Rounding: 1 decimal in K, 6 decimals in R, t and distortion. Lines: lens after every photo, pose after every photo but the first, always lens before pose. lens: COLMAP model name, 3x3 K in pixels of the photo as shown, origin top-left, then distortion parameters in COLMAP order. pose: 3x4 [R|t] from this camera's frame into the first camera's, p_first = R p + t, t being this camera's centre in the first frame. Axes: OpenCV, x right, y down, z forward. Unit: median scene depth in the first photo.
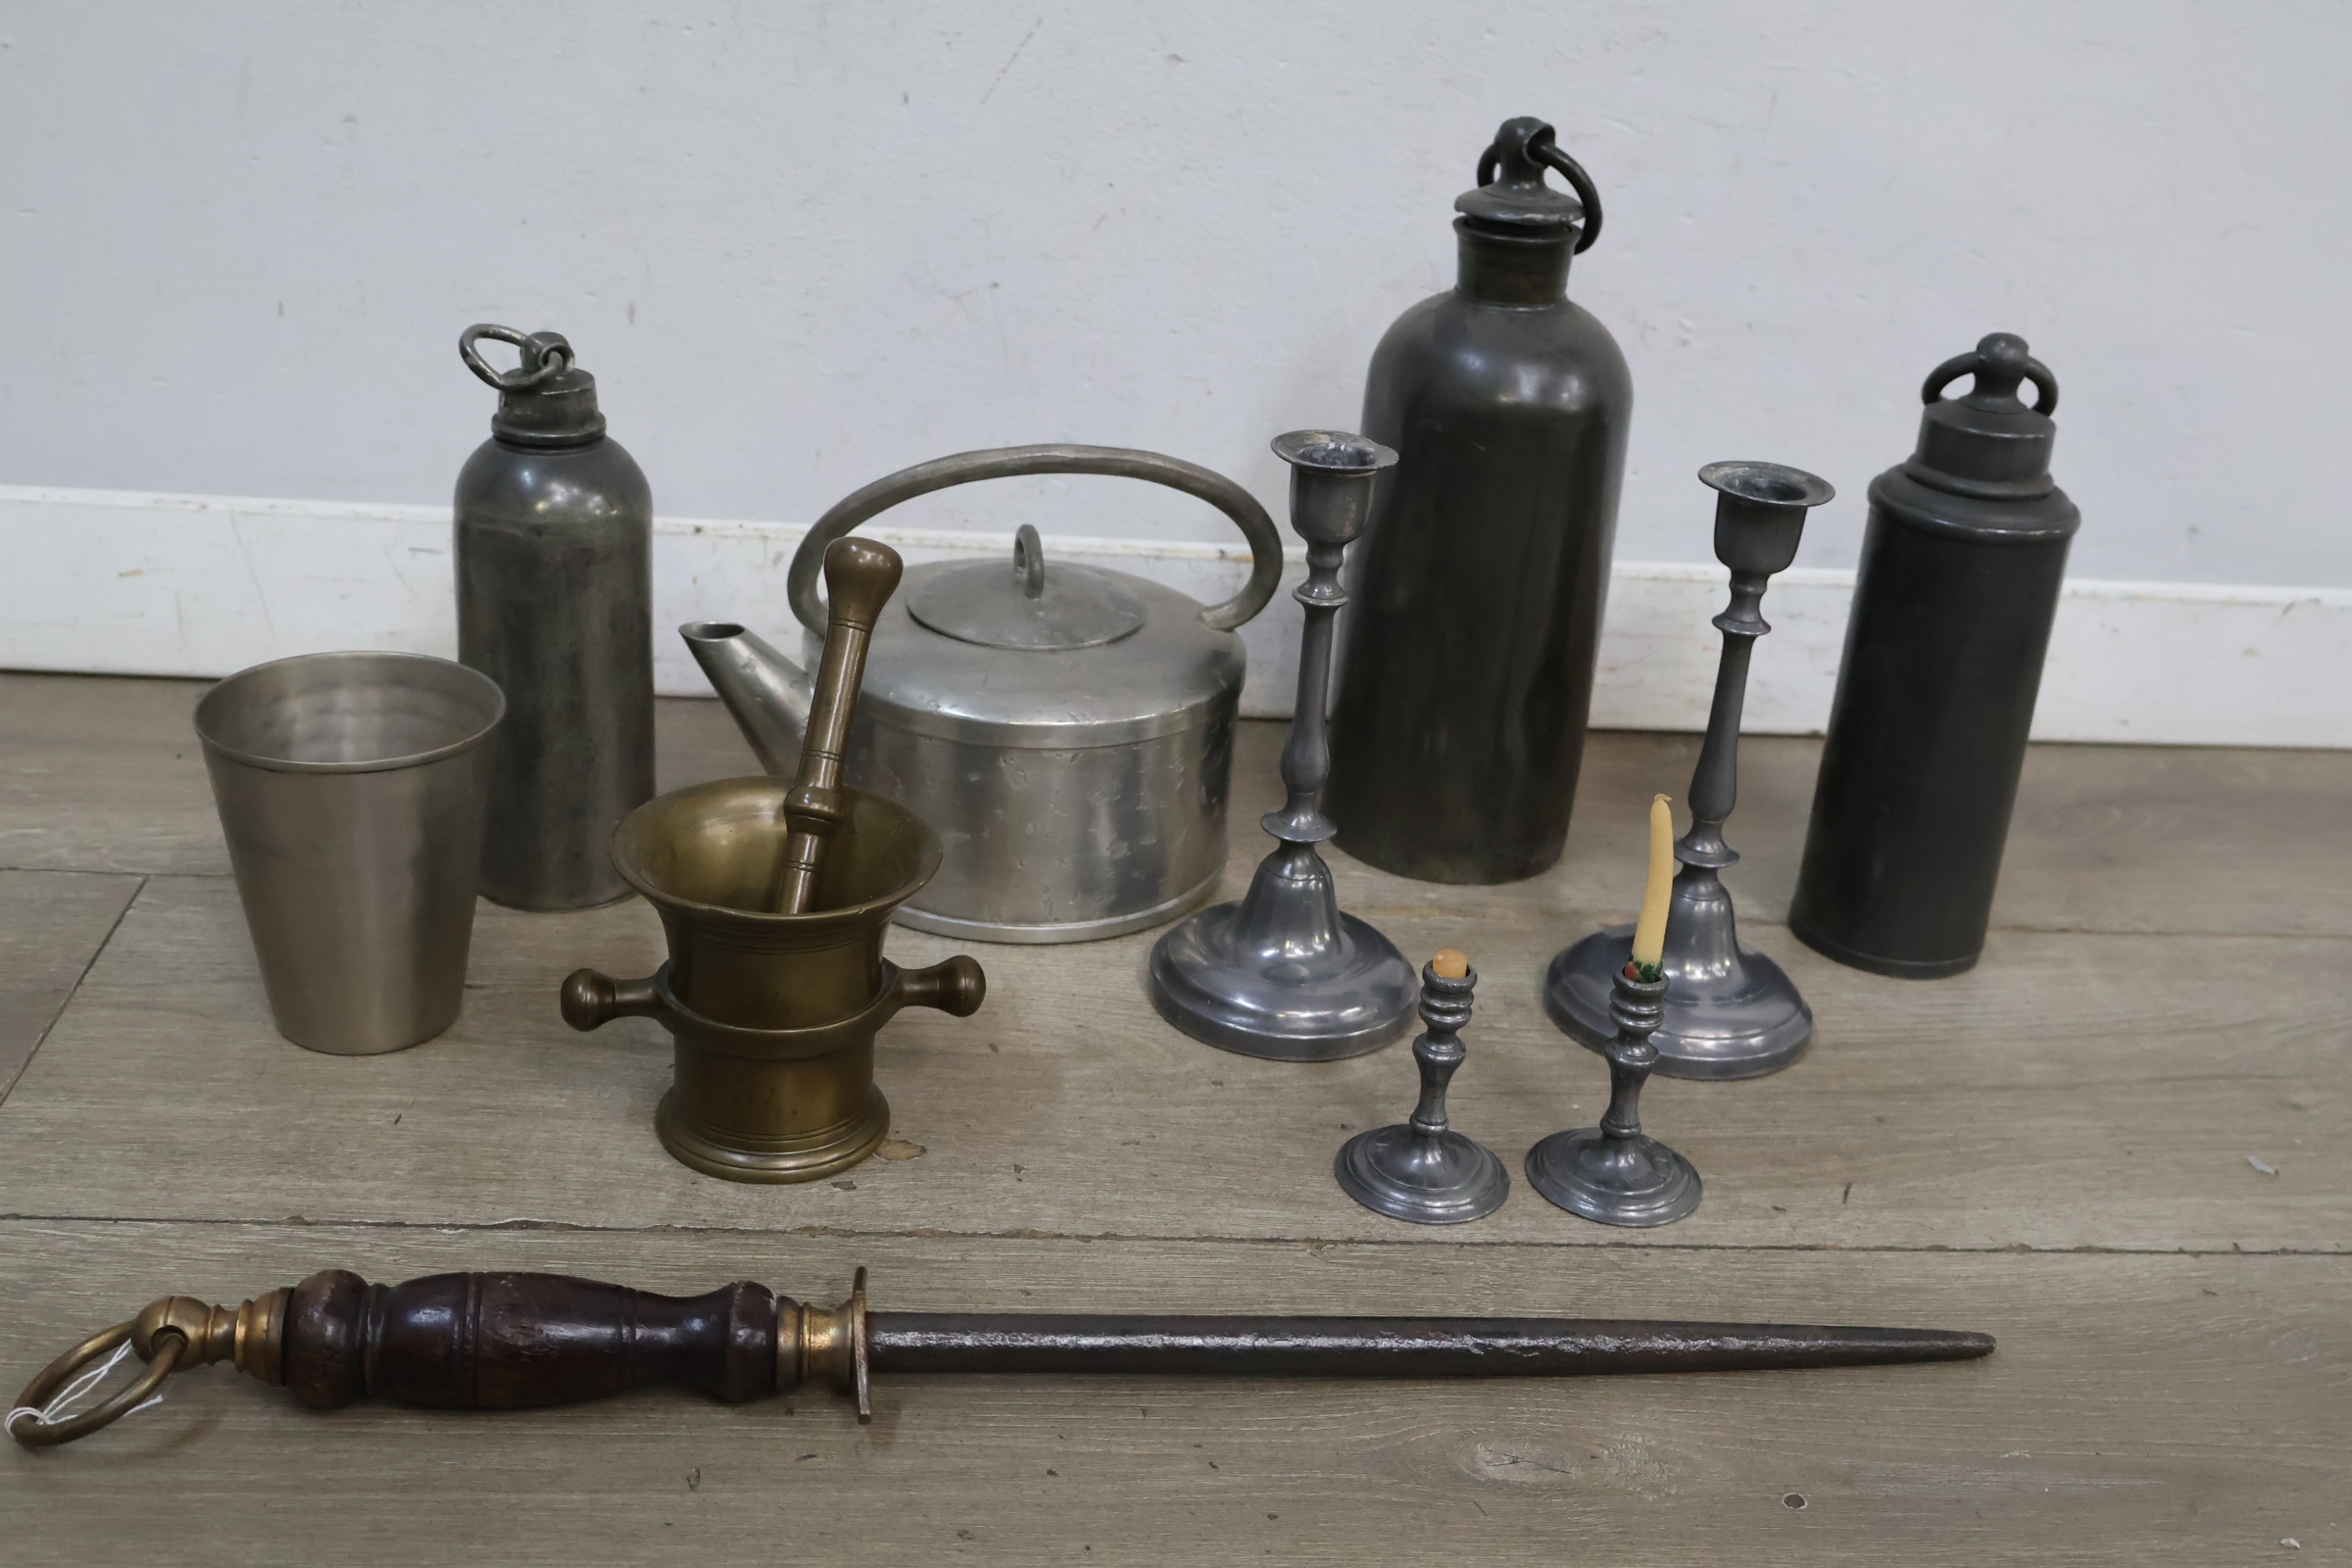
lens RADIAL K [[2558.2, 0, 1168.6], [0, 2558.2, 777.5], [0, 0, 1]] dist [-0.006134, 0.000000]
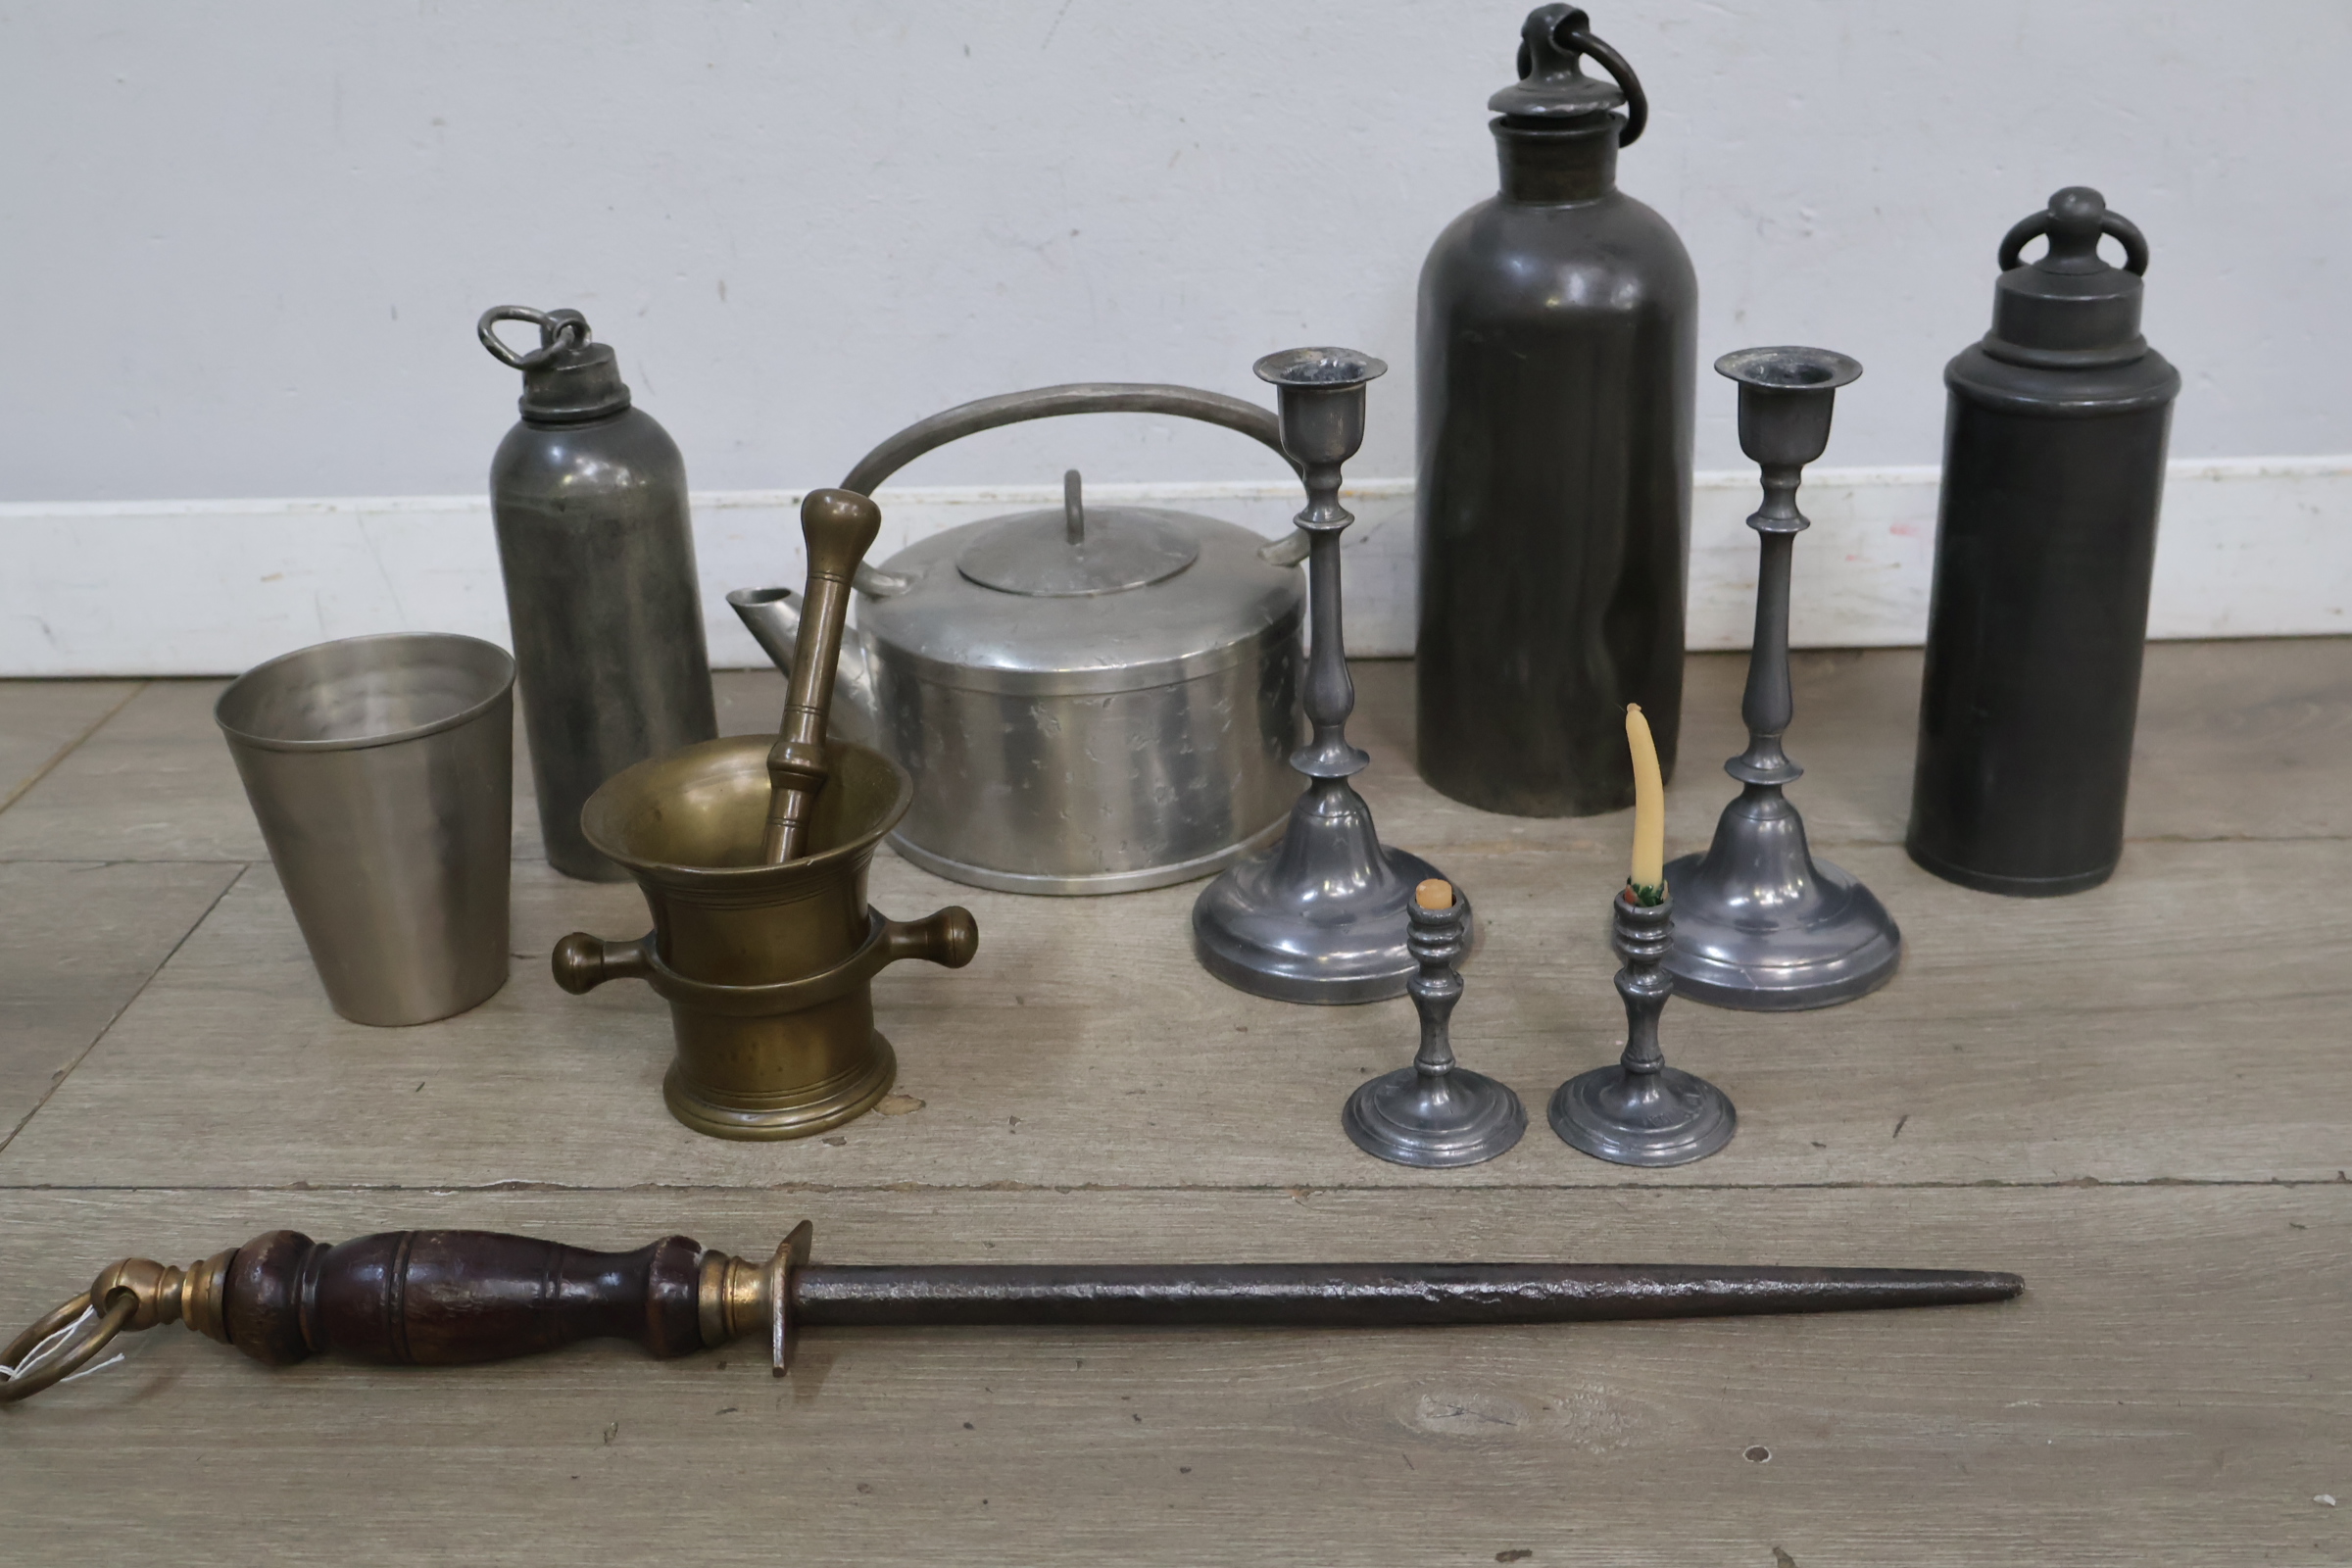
lens RADIAL K [[2558.2, 0, 1163.8], [0, 2558.2, 775.8], [0, 0, 1]] dist [-0.006134, 0.000000]
pose [[0.983977, -0.046931, -0.172008, 0.171534], [0.048232, 0.998830, 0.003390, 0.020235], [0.171648, -0.011632, 0.985090, 0.045010]]
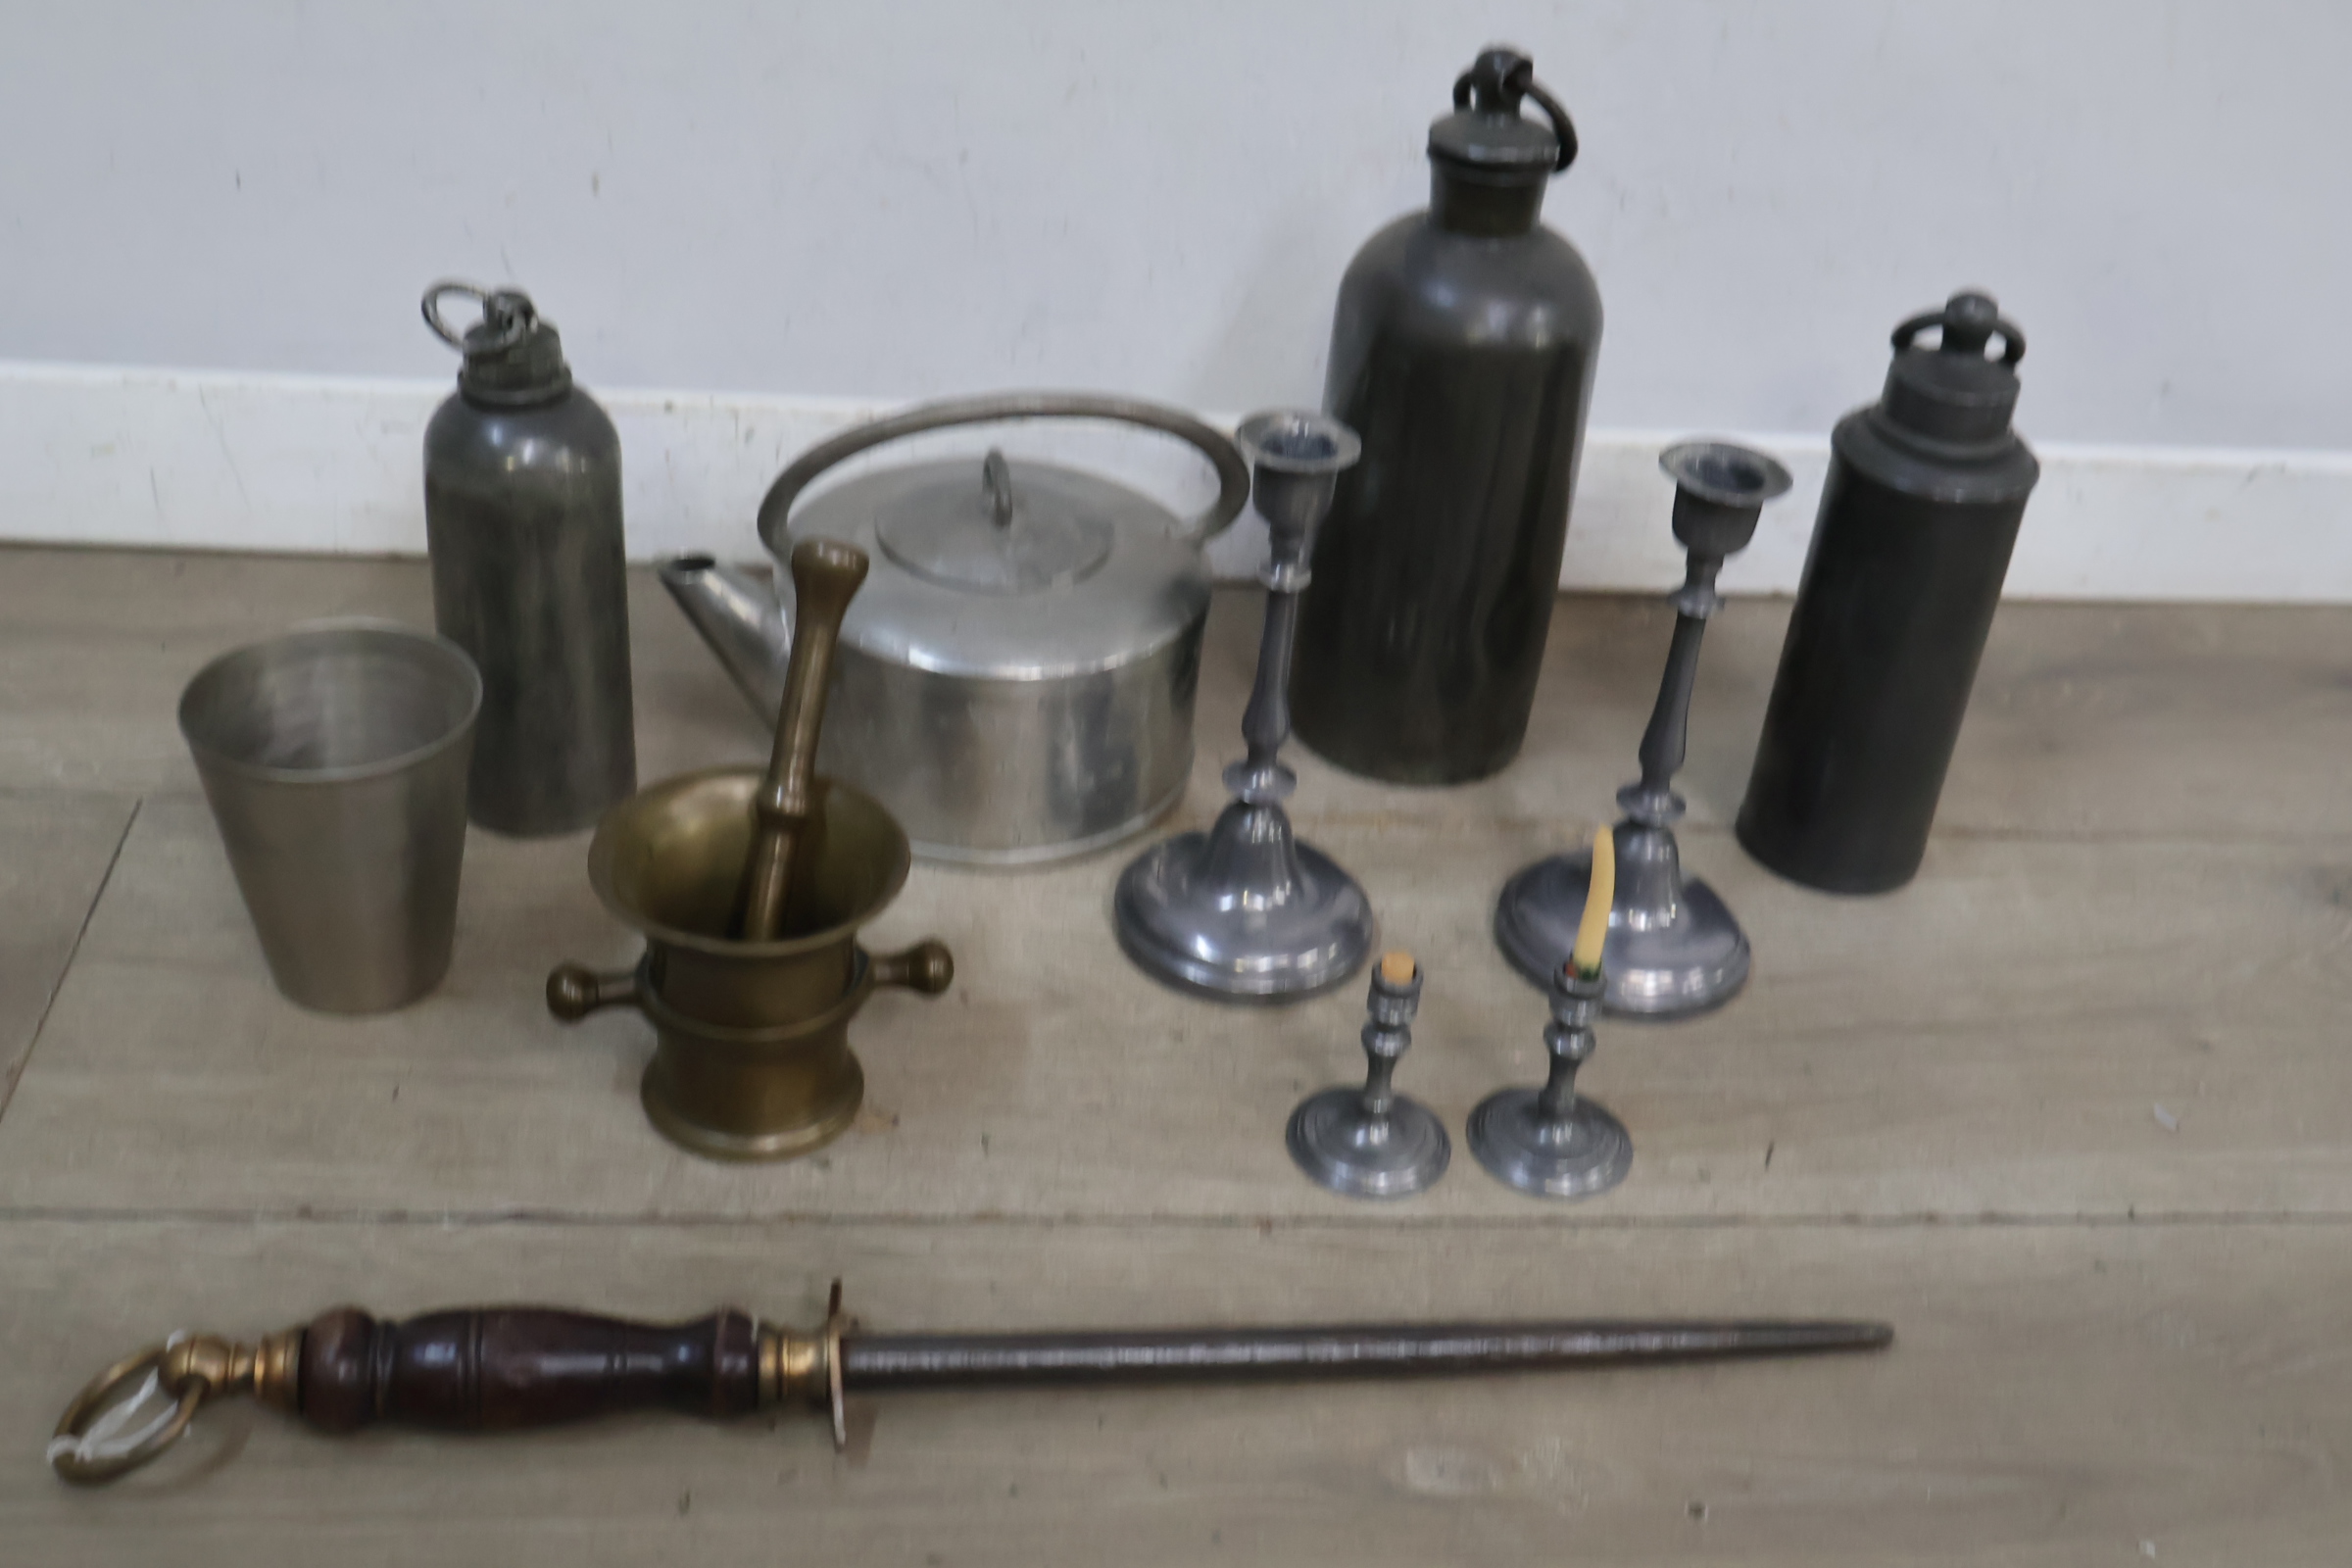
lens RADIAL K [[2558.2, 0, 1176.6], [0, 2558.2, 772.1], [0, 0, 1]] dist [-0.006134, 0.000000]
pose [[0.999958, 0.006307, 0.006599, 0.011909], [-0.007377, 0.984115, 0.177380, -0.183828], [-0.005376, -0.177421, 0.984120, -0.013510]]
